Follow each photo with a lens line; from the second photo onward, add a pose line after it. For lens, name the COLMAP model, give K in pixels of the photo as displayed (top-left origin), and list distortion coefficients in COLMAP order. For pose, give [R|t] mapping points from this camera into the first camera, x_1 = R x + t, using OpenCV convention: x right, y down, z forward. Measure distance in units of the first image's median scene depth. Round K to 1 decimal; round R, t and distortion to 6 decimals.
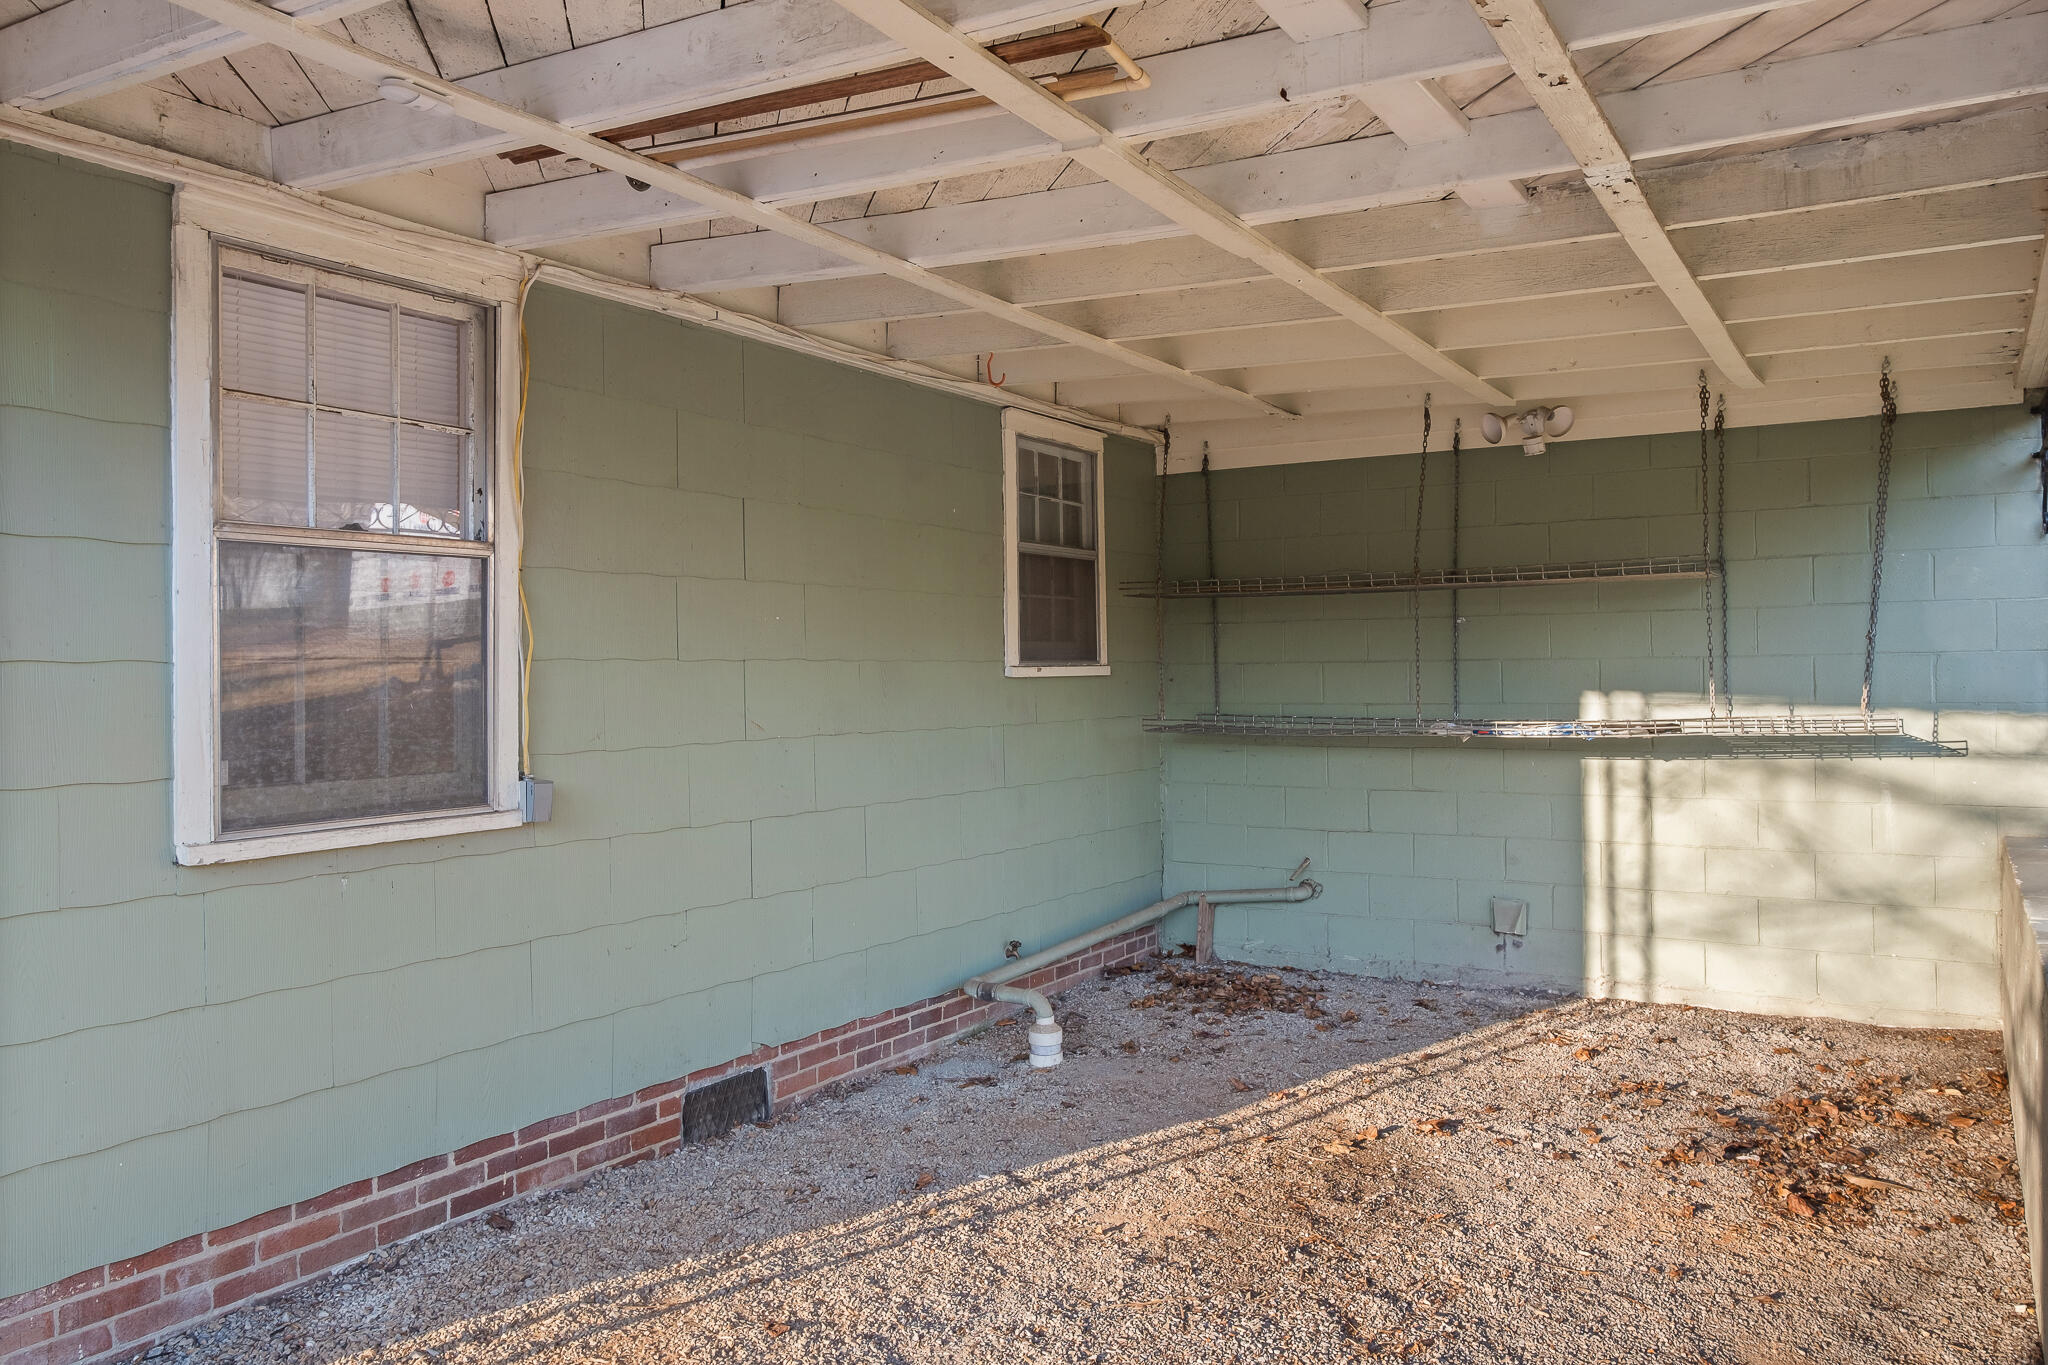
lens RADIAL K [[1543.6, 0, 1024.0], [0, 1543.6, 682.5], [0, 0, 1]] dist [0.003298, 0.000803]
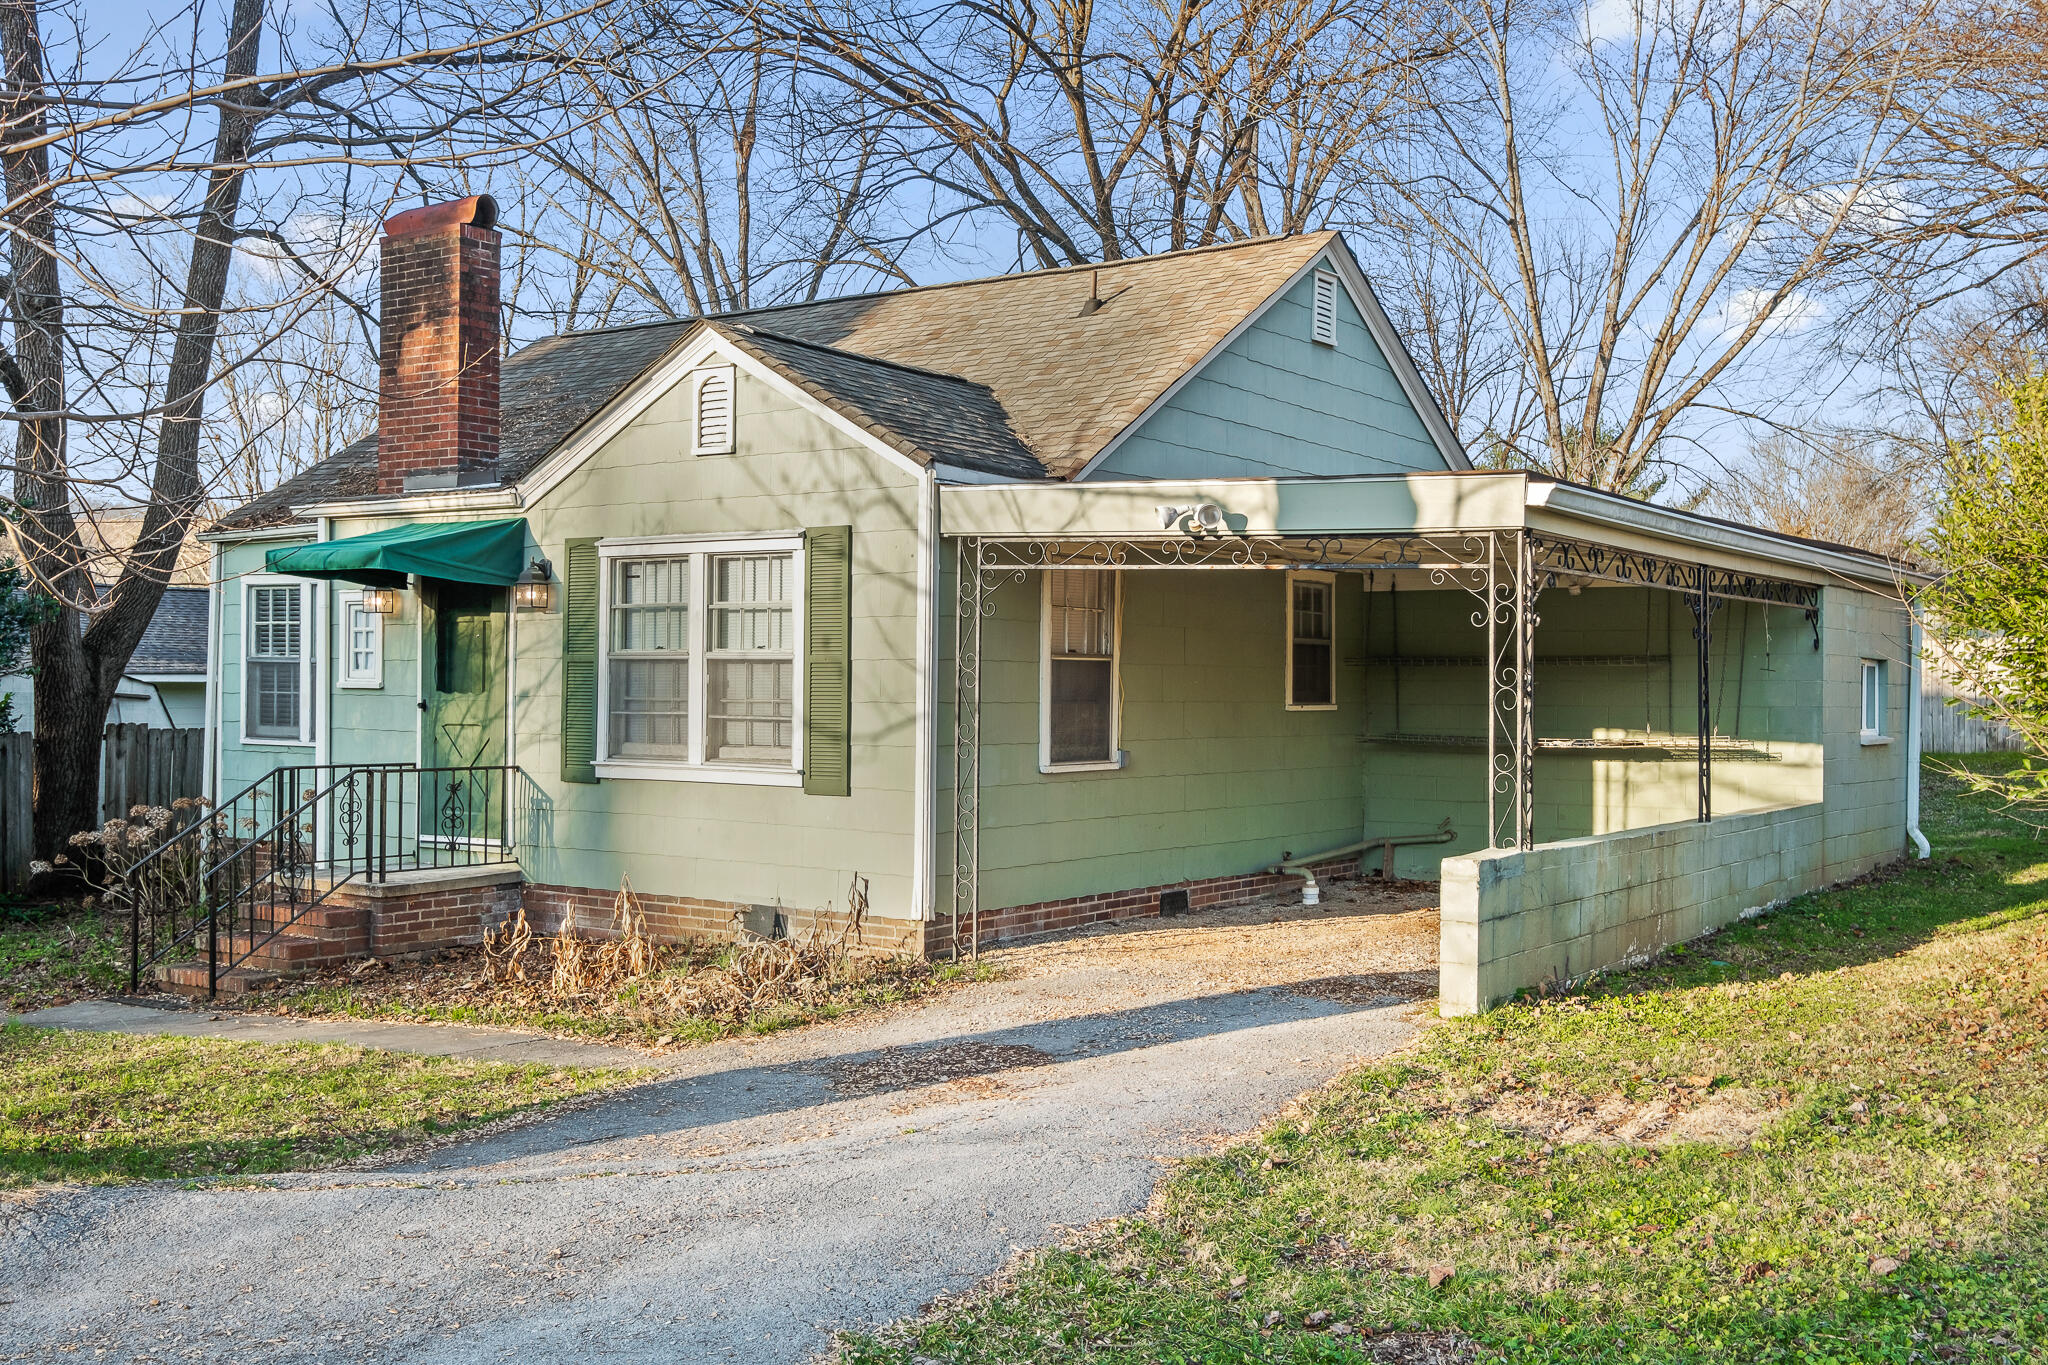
lens RADIAL K [[2218.0, 0, 1024.0], [0, 2218.0, 682.5], [0, 0, 1]] dist [-0.008708, 0.000838]
pose [[0.999152, 0.022396, -0.034564, -0.245922], [-0.022703, 0.999706, -0.008511, -0.008451], [0.034363, 0.009289, 0.999366, -1.763682]]
